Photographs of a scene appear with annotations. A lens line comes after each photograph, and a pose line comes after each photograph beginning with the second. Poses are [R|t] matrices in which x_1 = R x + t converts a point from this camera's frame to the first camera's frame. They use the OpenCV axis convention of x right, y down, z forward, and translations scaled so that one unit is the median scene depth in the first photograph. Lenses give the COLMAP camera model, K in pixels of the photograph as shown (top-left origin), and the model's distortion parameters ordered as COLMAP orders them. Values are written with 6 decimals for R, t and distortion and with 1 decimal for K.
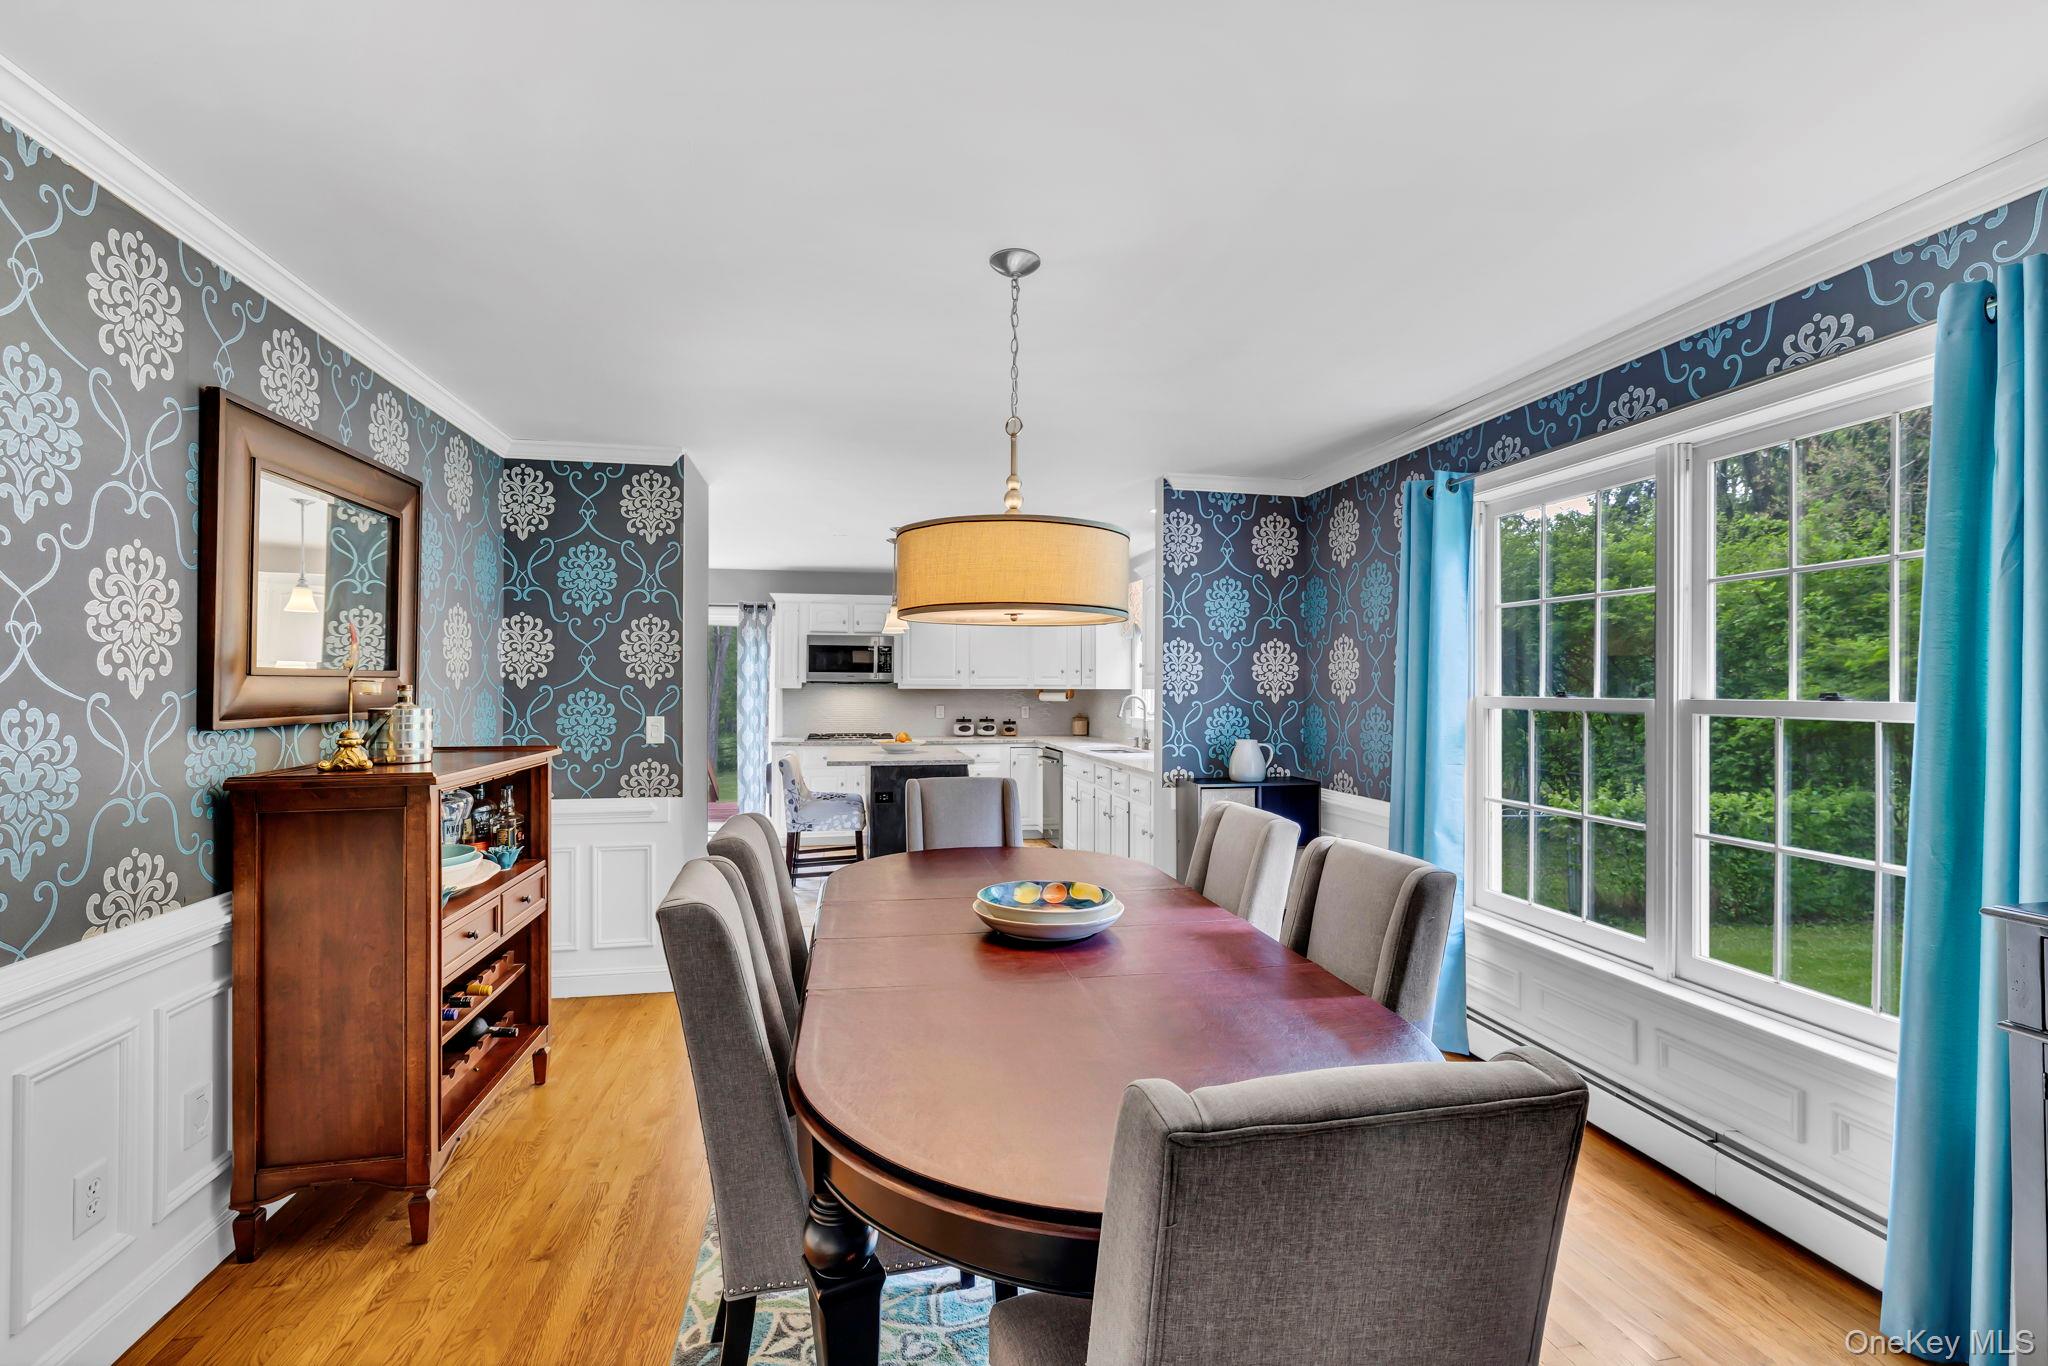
lens RADIAL K [[892.1, 0, 1024.0], [0, 892.1, 683.0], [0, 0, 1]] dist [0.002604, 0.000236]
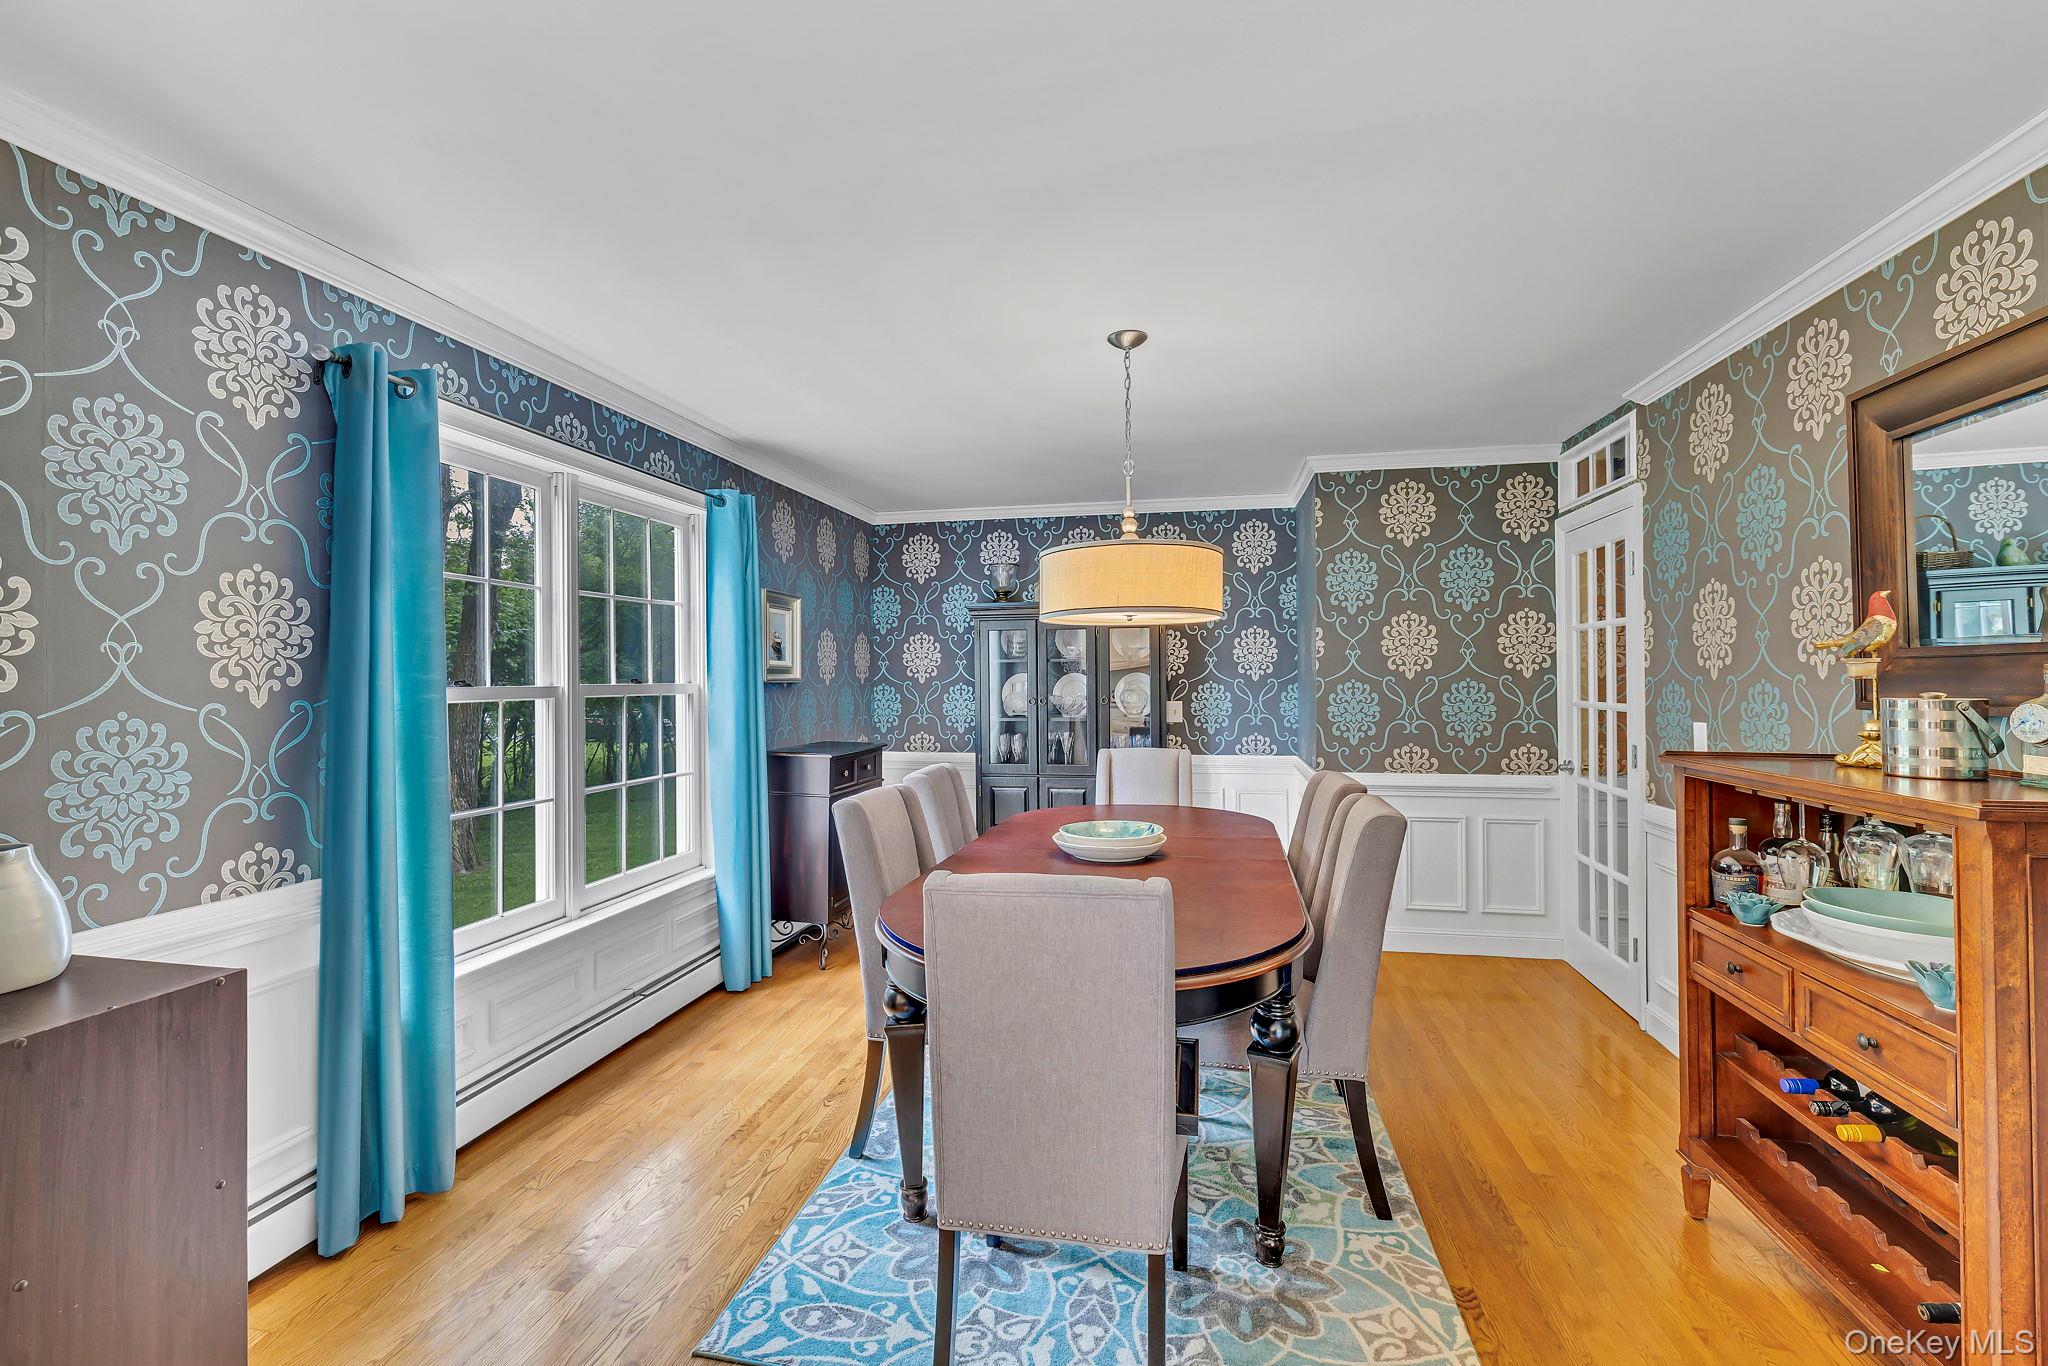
lens RADIAL K [[878.3, 0, 1018.8], [0, 878.3, 665.5], [0, 0, 1]] dist [0.002004, 0.000144]
pose [[-0.916555, 0.007421, 0.399839, -0.290697], [0.001103, 0.999871, -0.016029, 0.011418], [-0.399907, -0.014250, -0.916445, 1.746834]]
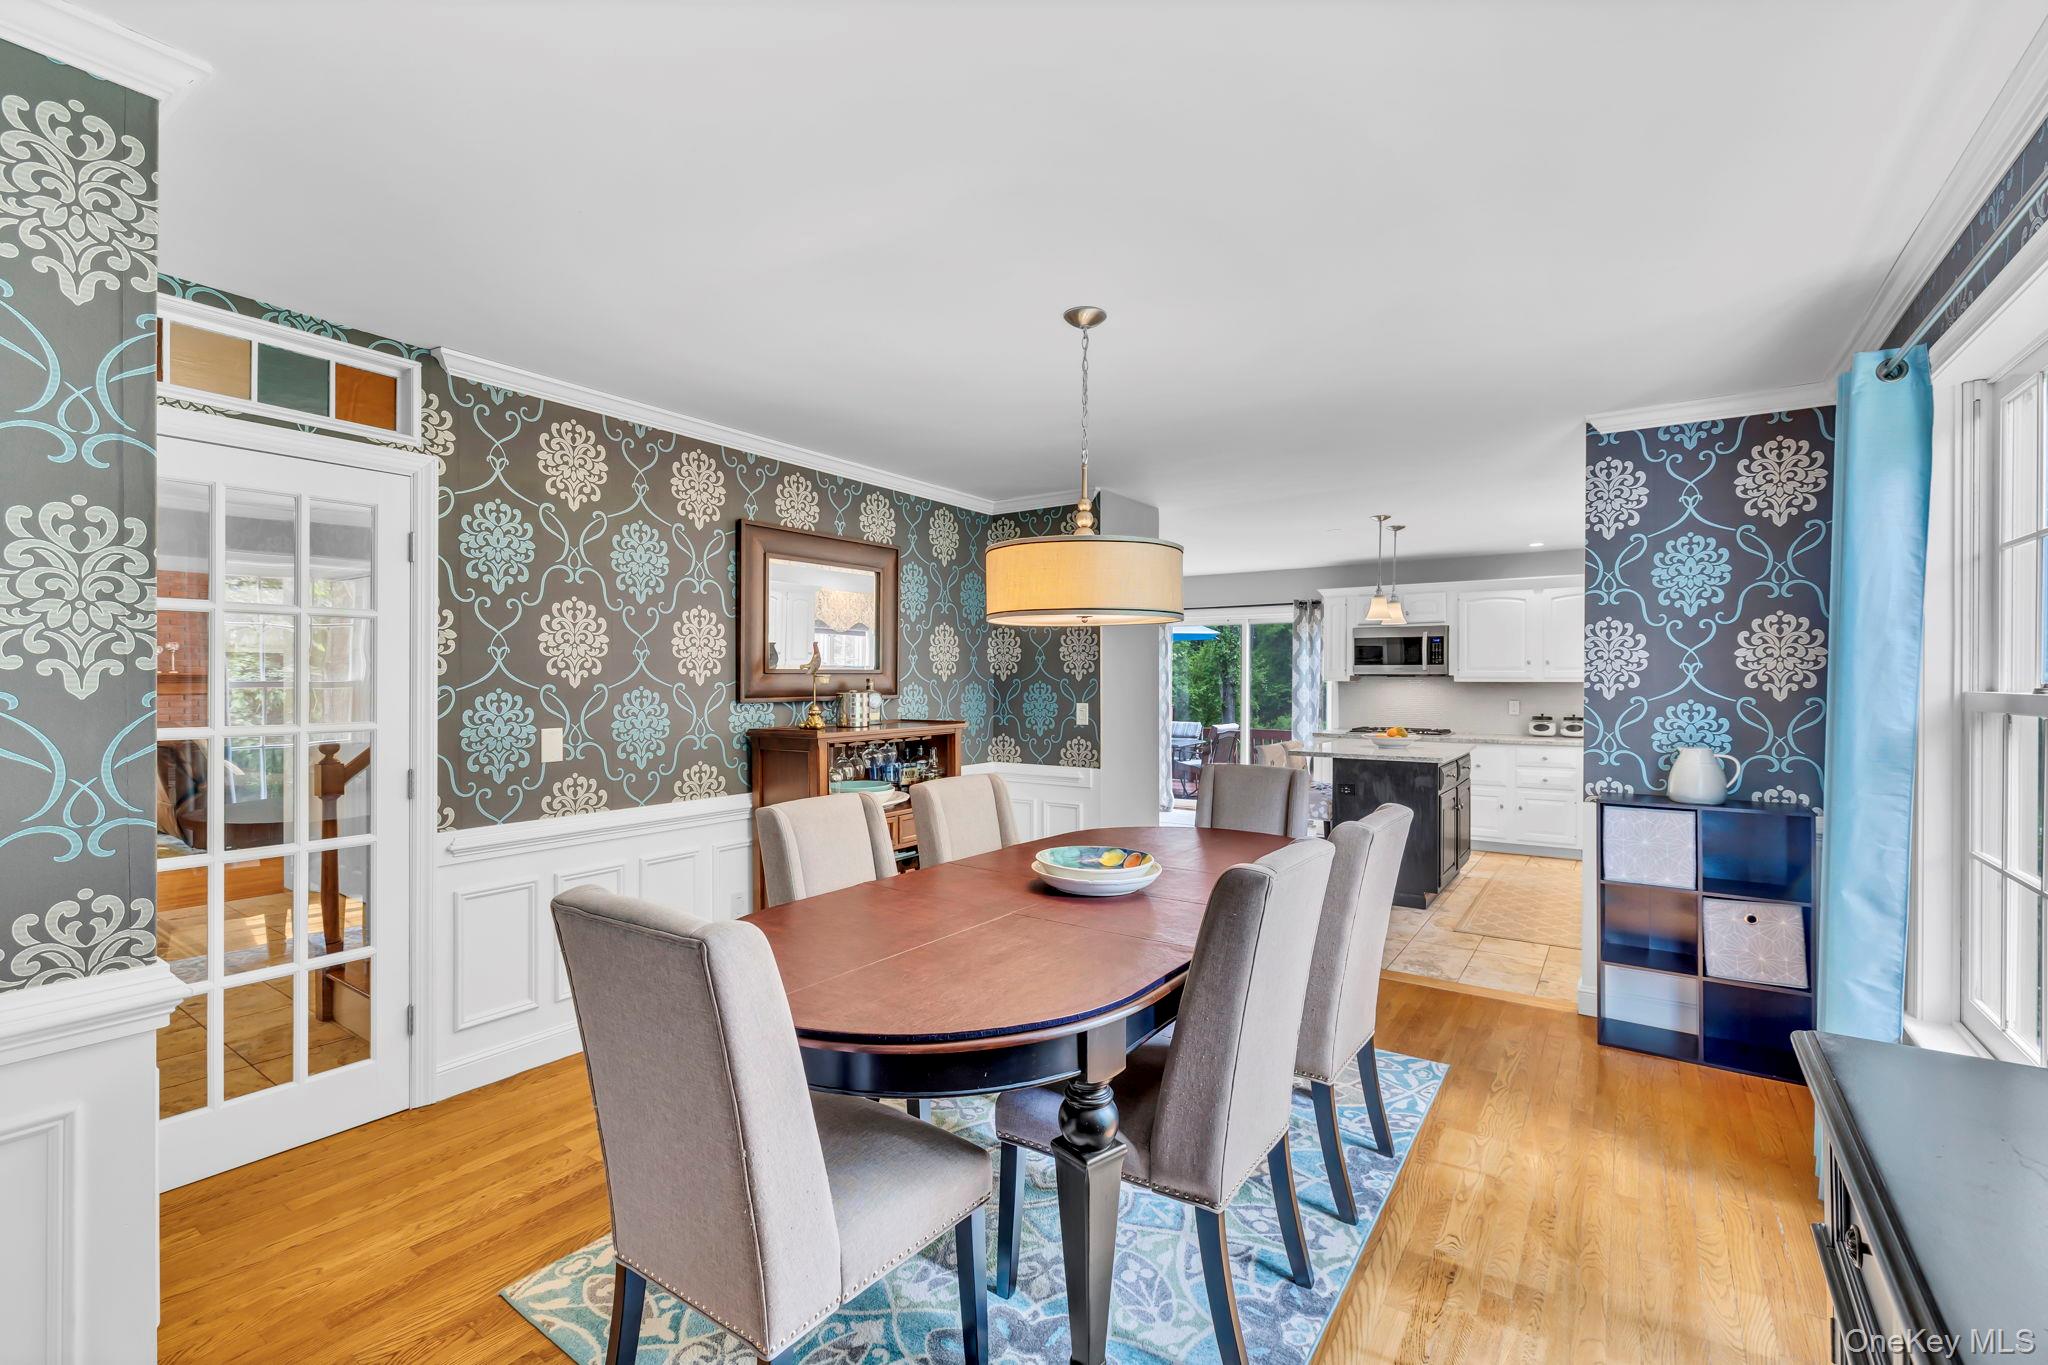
lens RADIAL K [[886.0, 0, 1018.6], [0, 886.0, 683.4], [0, 0, 1]] dist [0.000945, 0.000201]
pose [[0.692636, 0.001171, -0.721286, 0.606009], [0.004365, 0.999974, 0.005815, 0.002625], [0.721274, -0.007176, 0.692613, 0.100269]]
